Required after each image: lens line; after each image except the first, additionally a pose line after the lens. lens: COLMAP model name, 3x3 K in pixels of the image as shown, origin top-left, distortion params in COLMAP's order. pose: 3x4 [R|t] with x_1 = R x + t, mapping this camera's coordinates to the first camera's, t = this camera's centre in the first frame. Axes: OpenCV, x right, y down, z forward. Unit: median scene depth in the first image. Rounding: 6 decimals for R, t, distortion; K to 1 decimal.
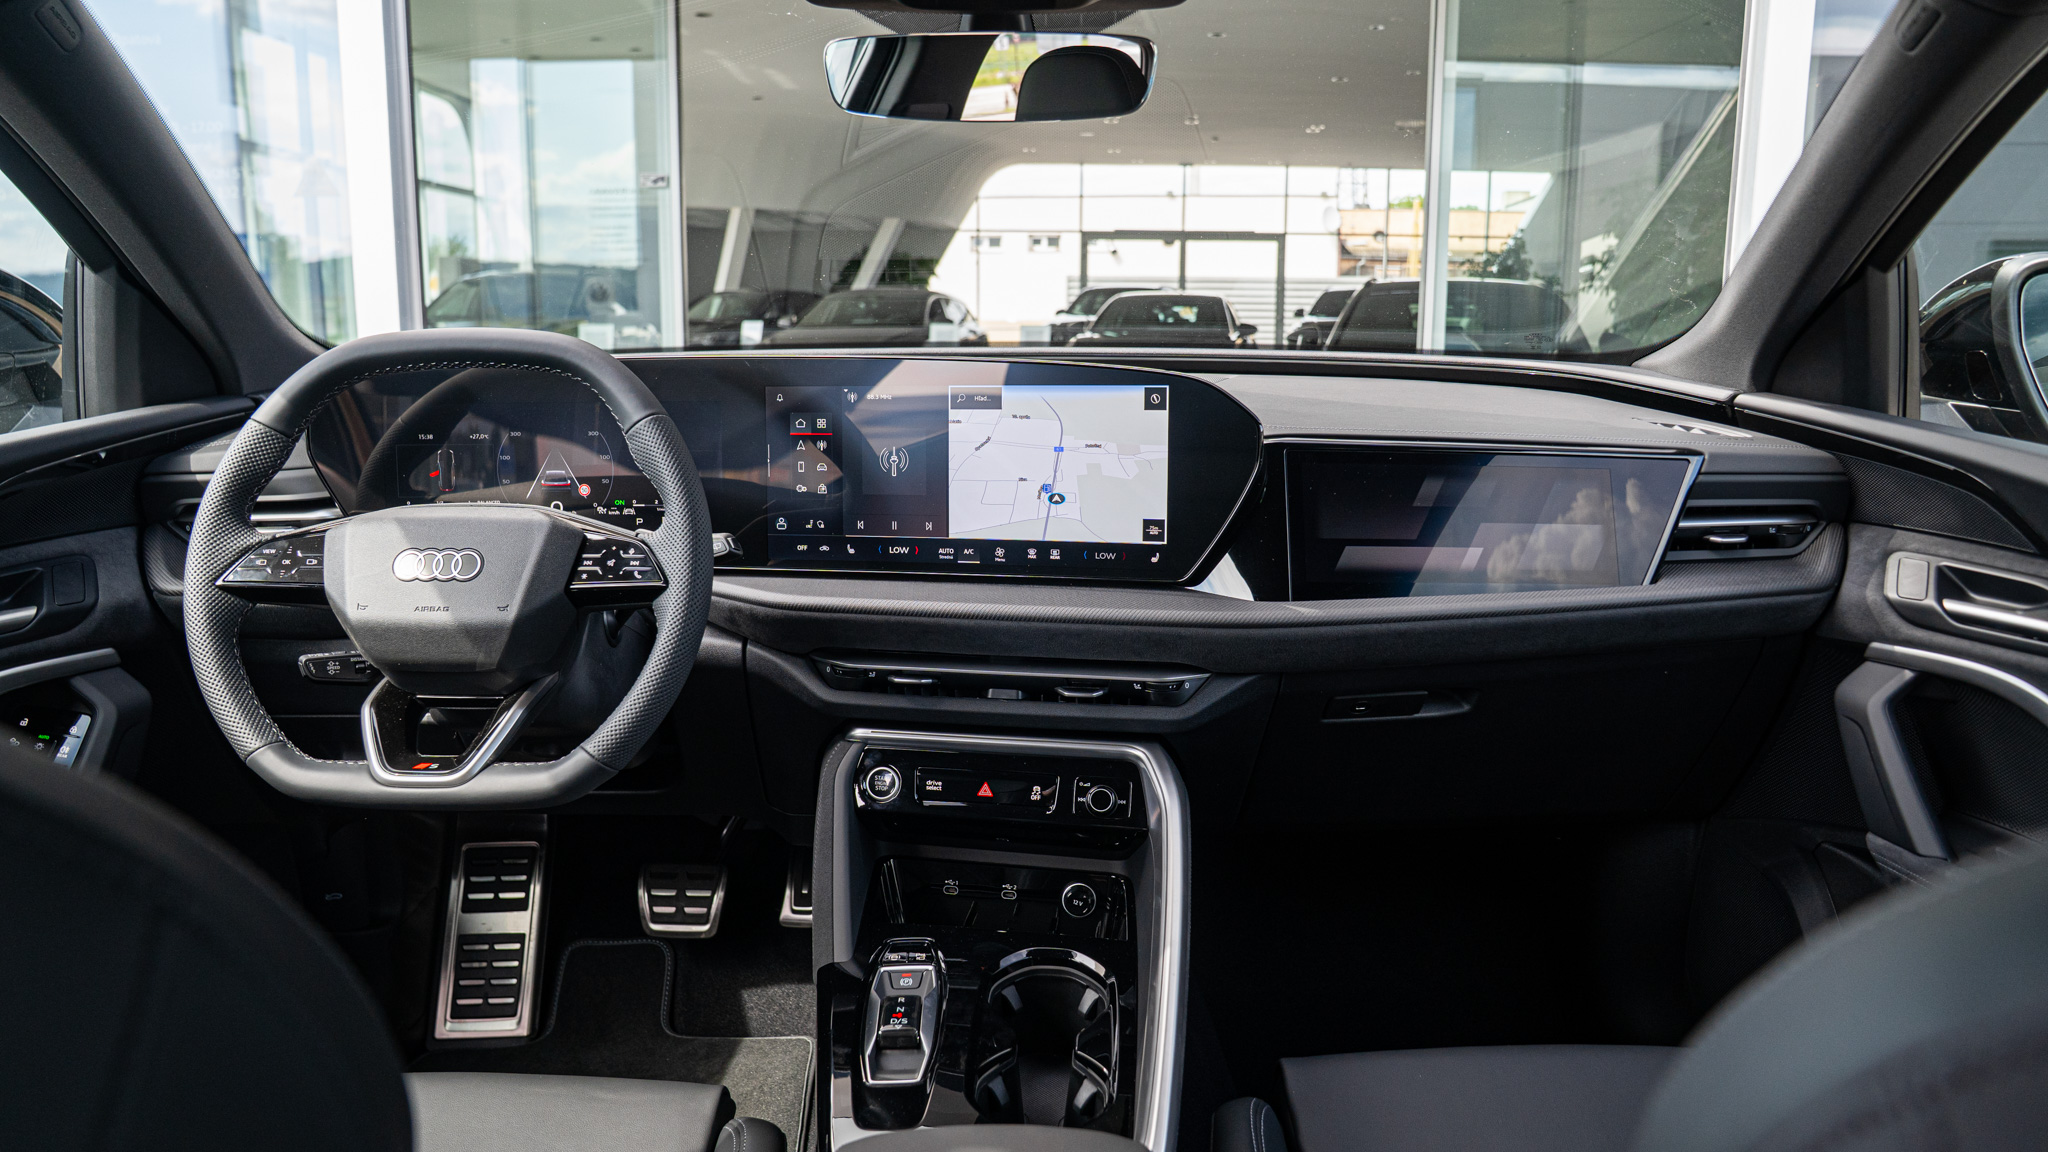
lens RADIAL K [[1452.7, 0, 1057.8], [0, 1452.7, 585.9], [0, 0, 1]] dist [-0.133865, 0.093194]
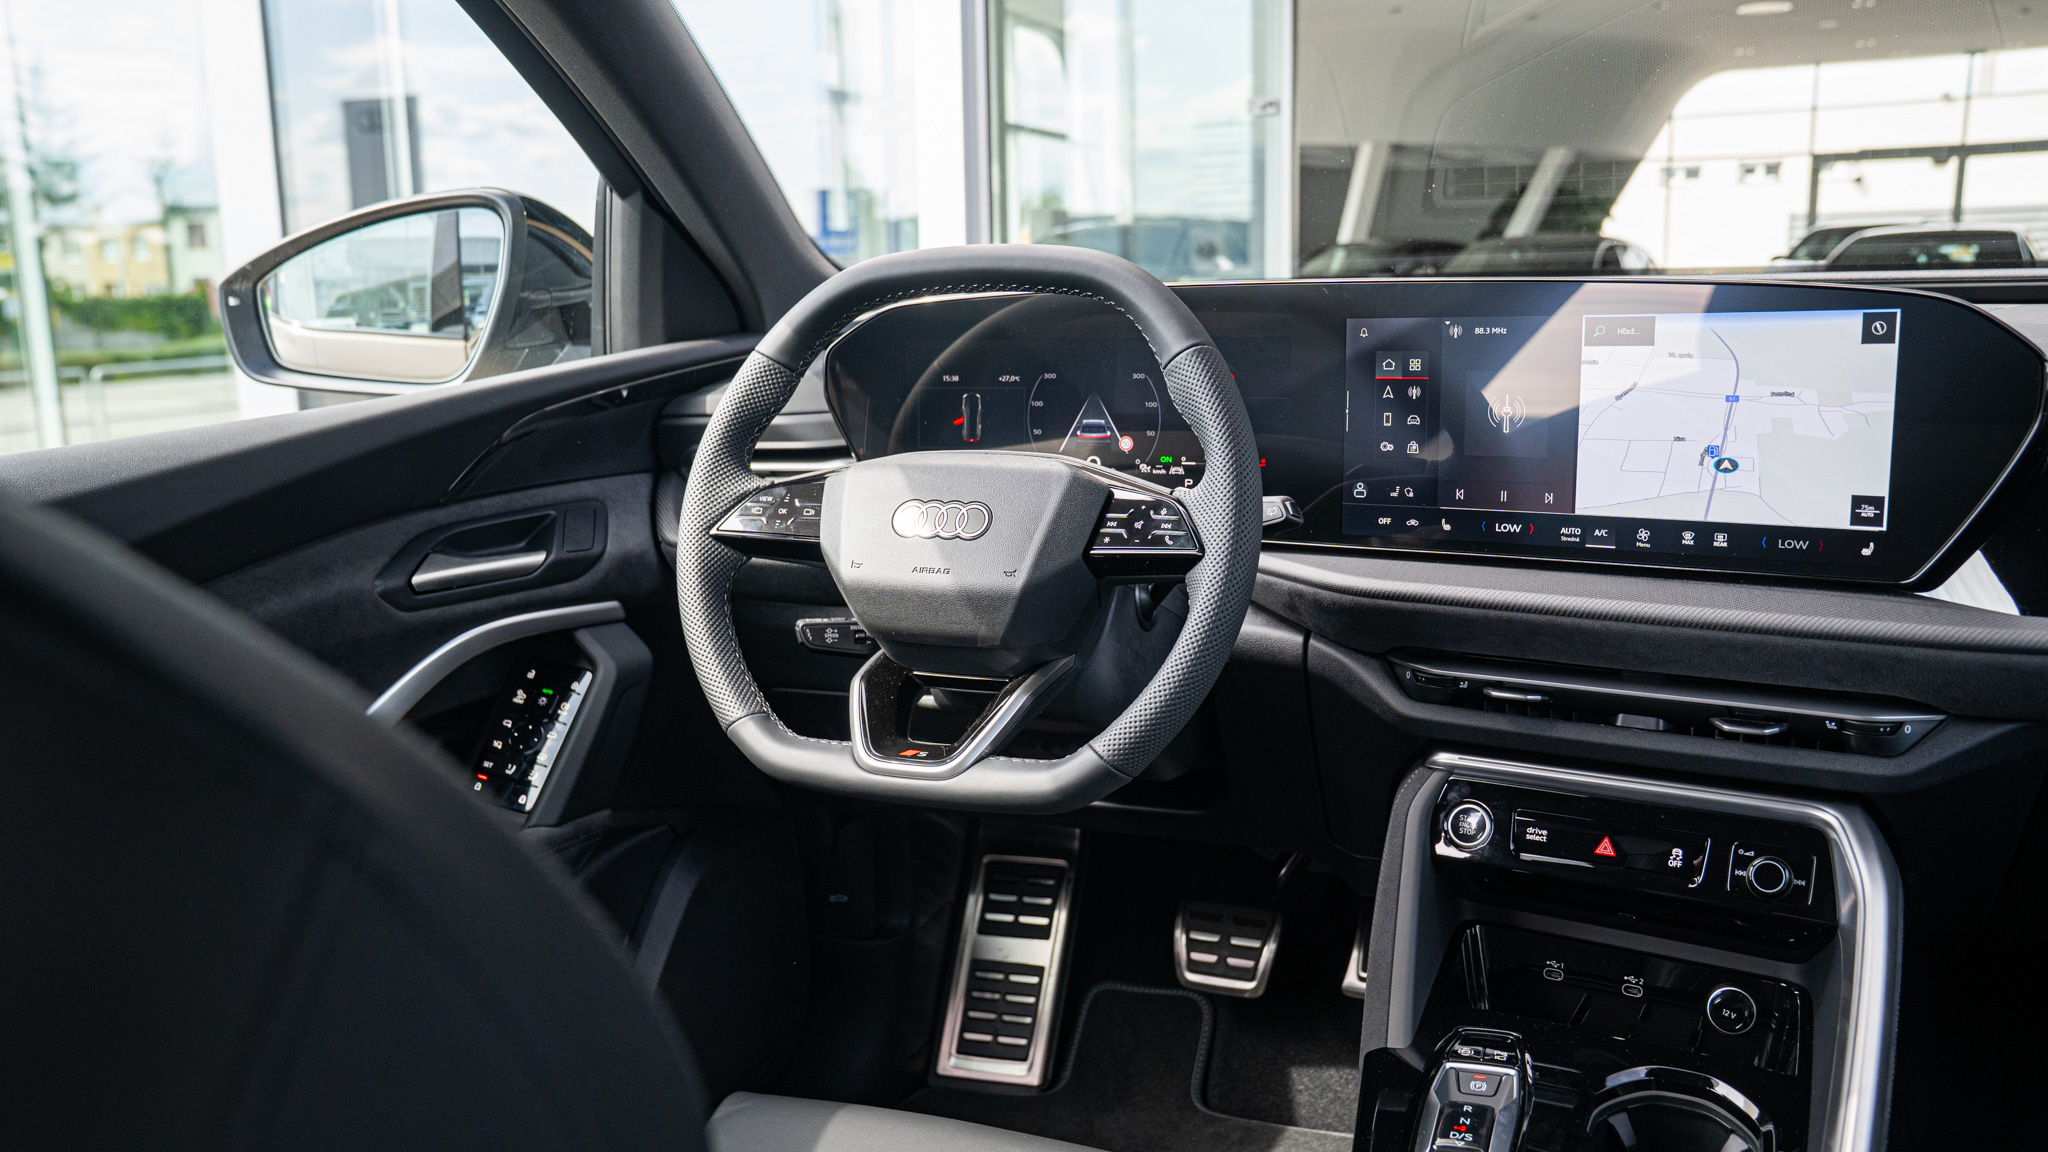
lens RADIAL K [[1716.1, 0, 1018.4], [0, 1716.1, 586.7], [0, 0, 1]] dist [-0.100805, 0.162970]
pose [[0.914940, 0.046319, -0.400923, 0.018418], [-0.047935, 0.998832, 0.006004, 0.014392], [0.400732, 0.013725, 0.916092, 0.062169]]
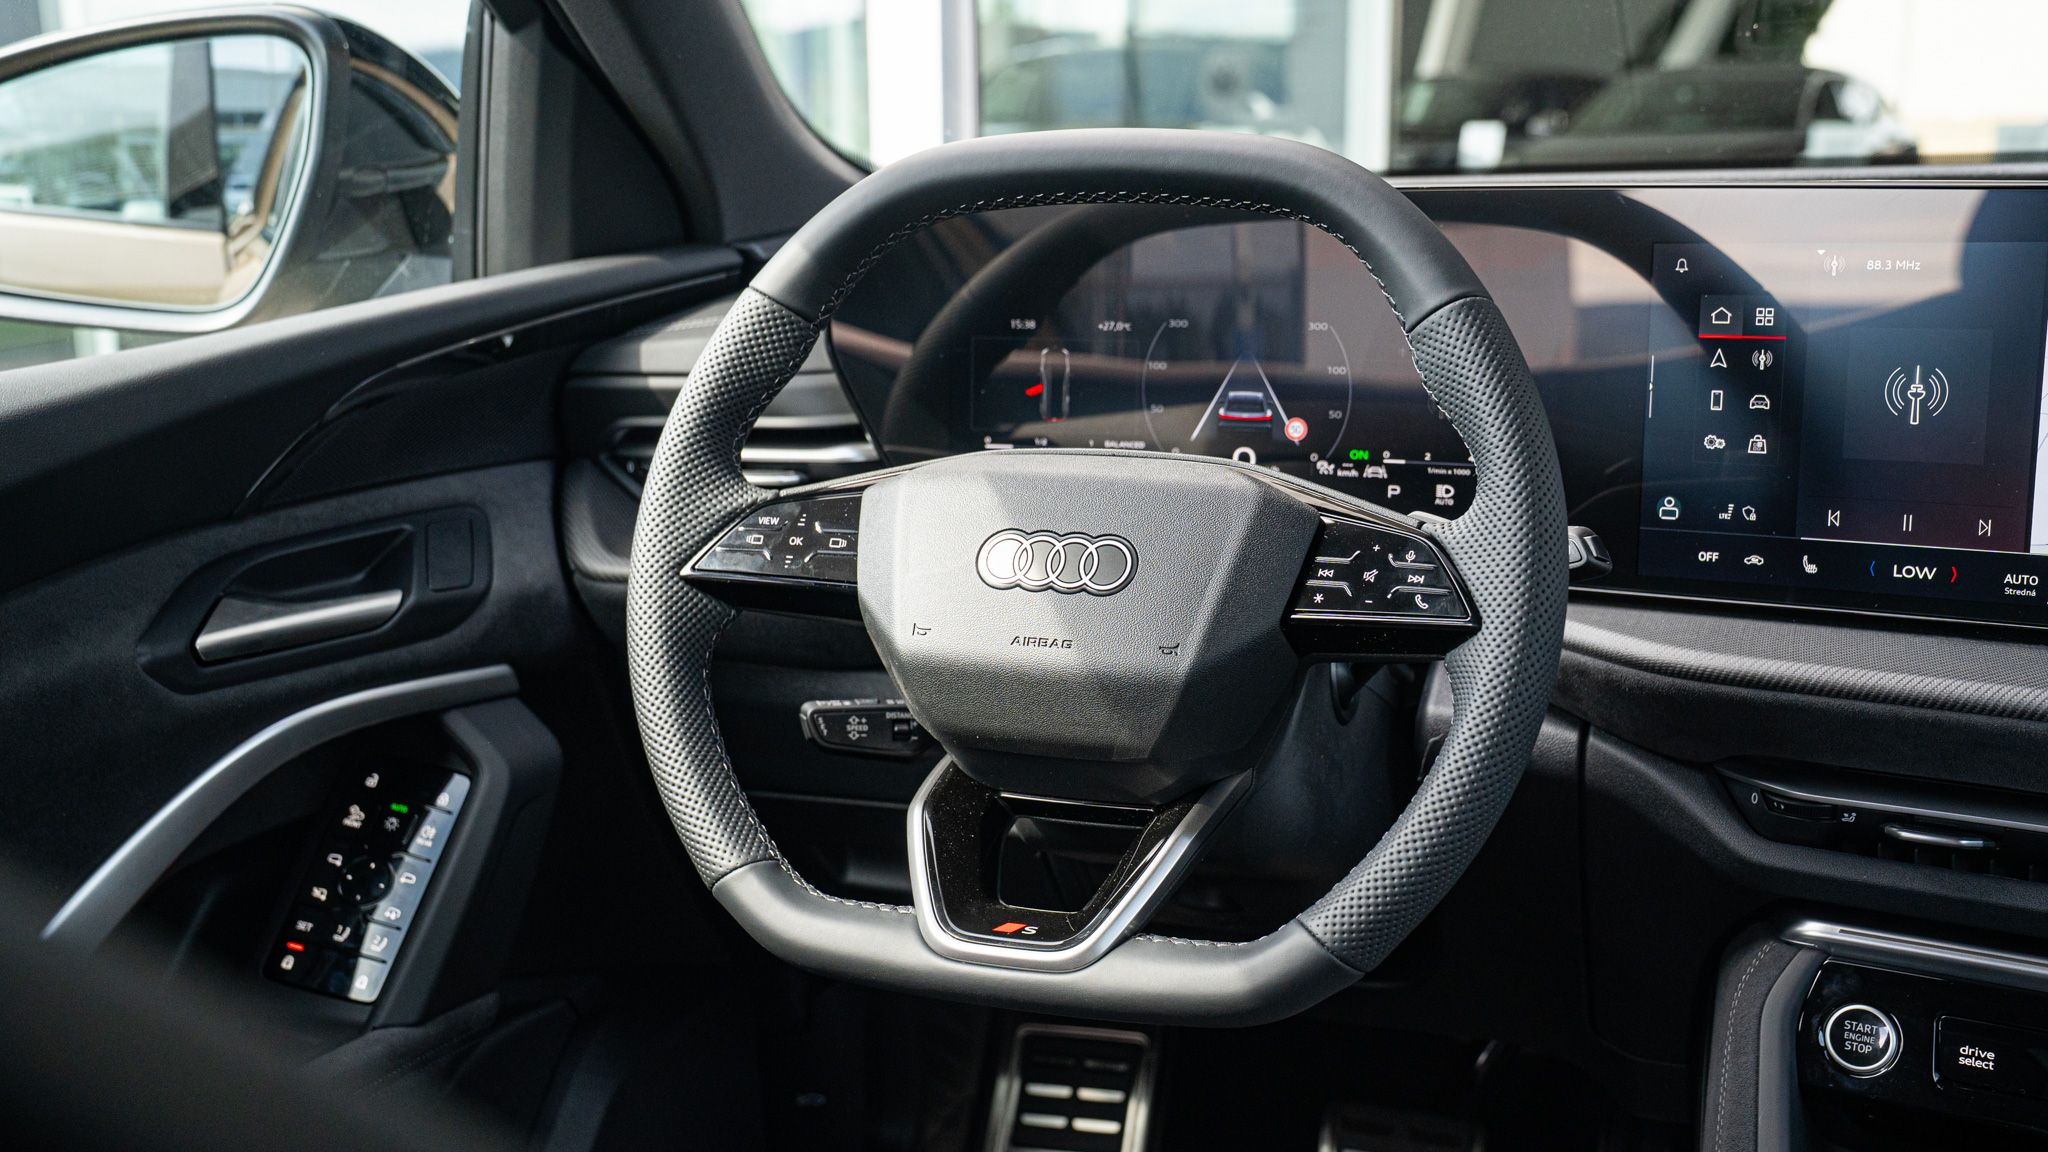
lens RADIAL K [[2452.3, 0, 1027.6], [0, 2452.3, 582.4], [0, 0, 1]] dist [0.022759, 0.363560]
pose [[0.927925, 0.056780, -0.368418, -0.082074], [-0.056168, 0.998344, 0.012397, -0.015287], [0.368512, 0.009190, 0.929578, 0.097415]]
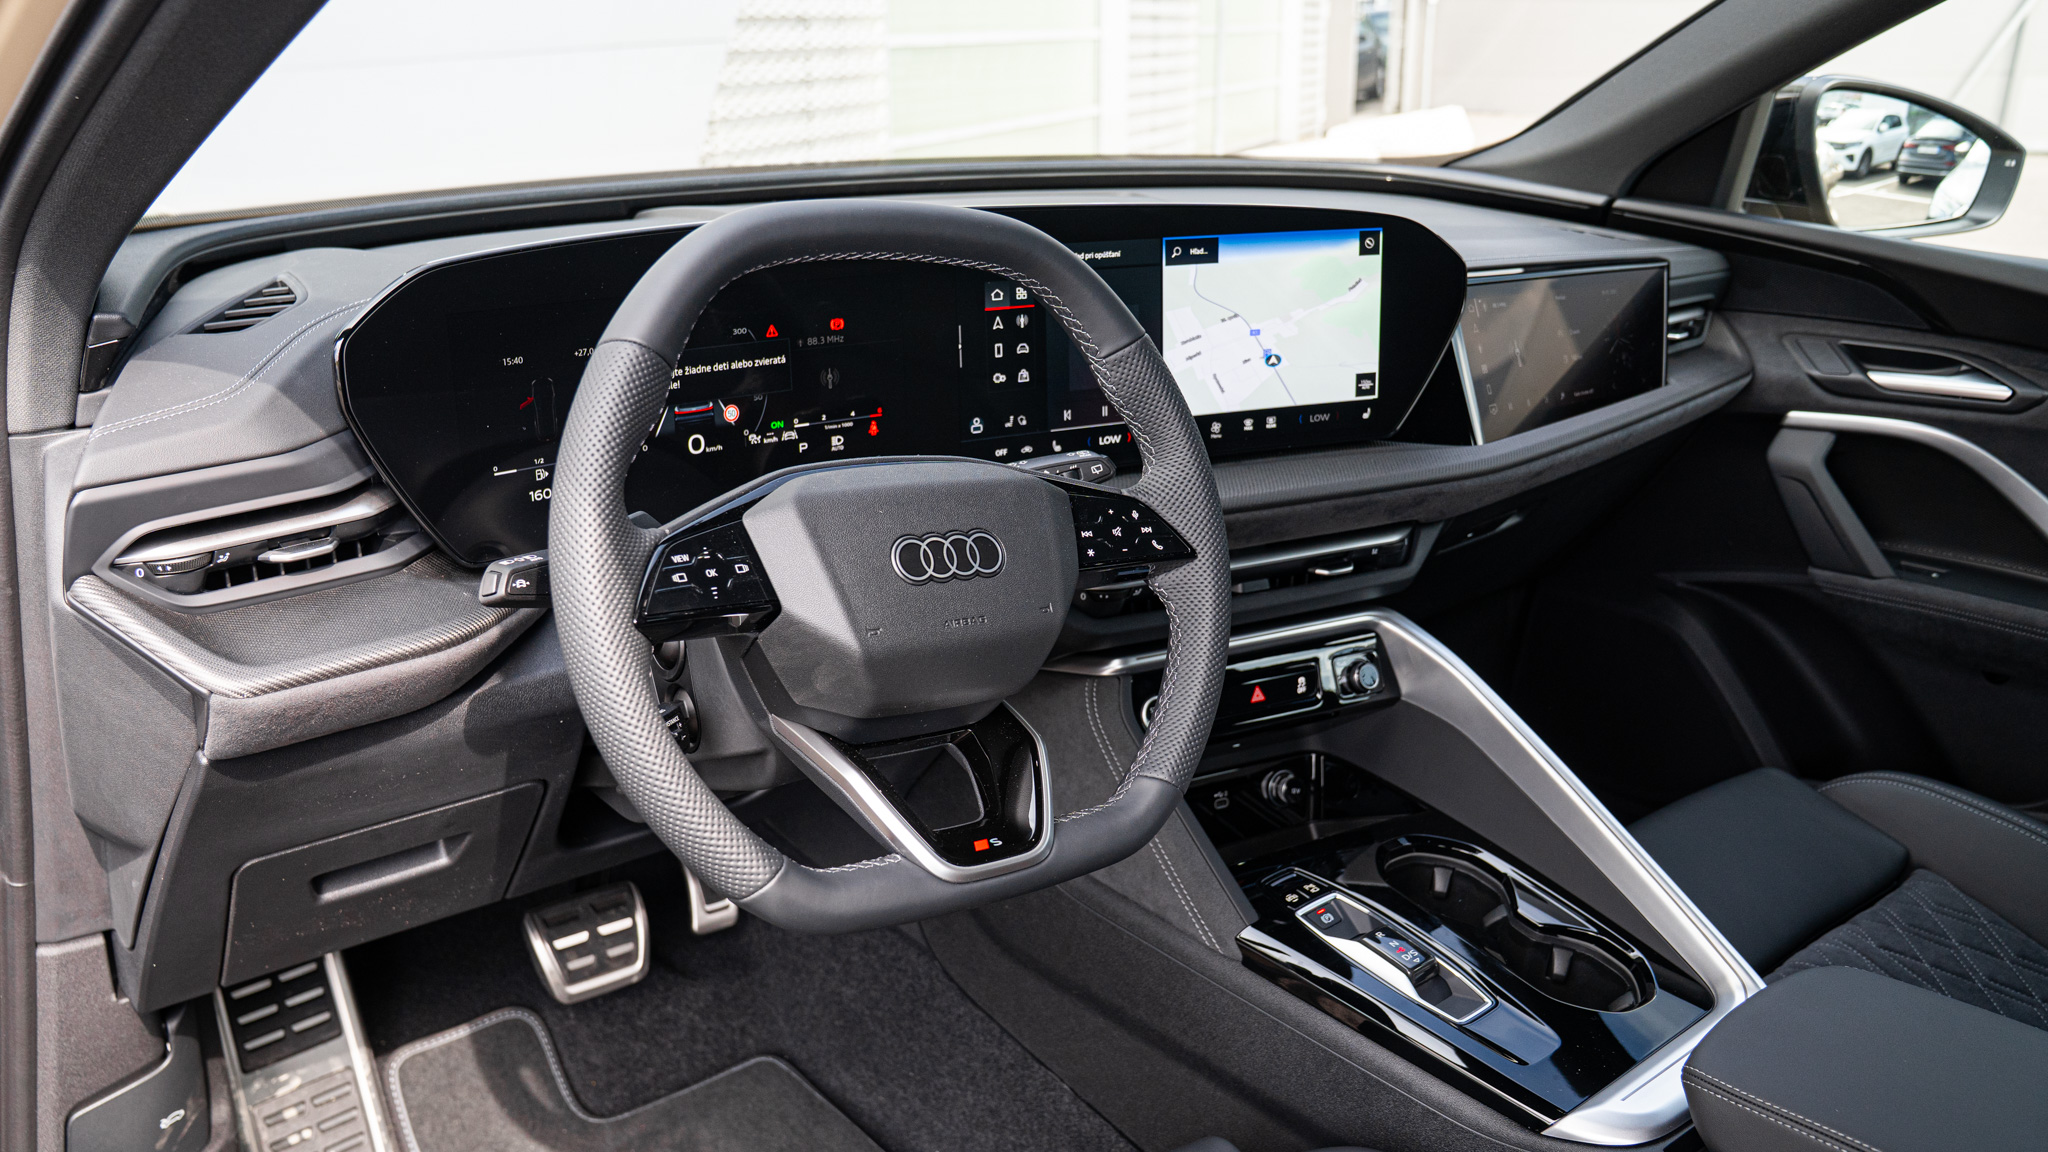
lens RADIAL K [[1618.5, 0, 1024.0], [0, 1618.5, 576.0], [0, 0, 1]] dist [-0.070830, 0.003939]
pose [[0.779235, -0.183332, 0.599317, -0.748787], [0.099102, 0.980272, 0.171014, -0.116427], [-0.618846, -0.073867, 0.782031, 0.312490]]
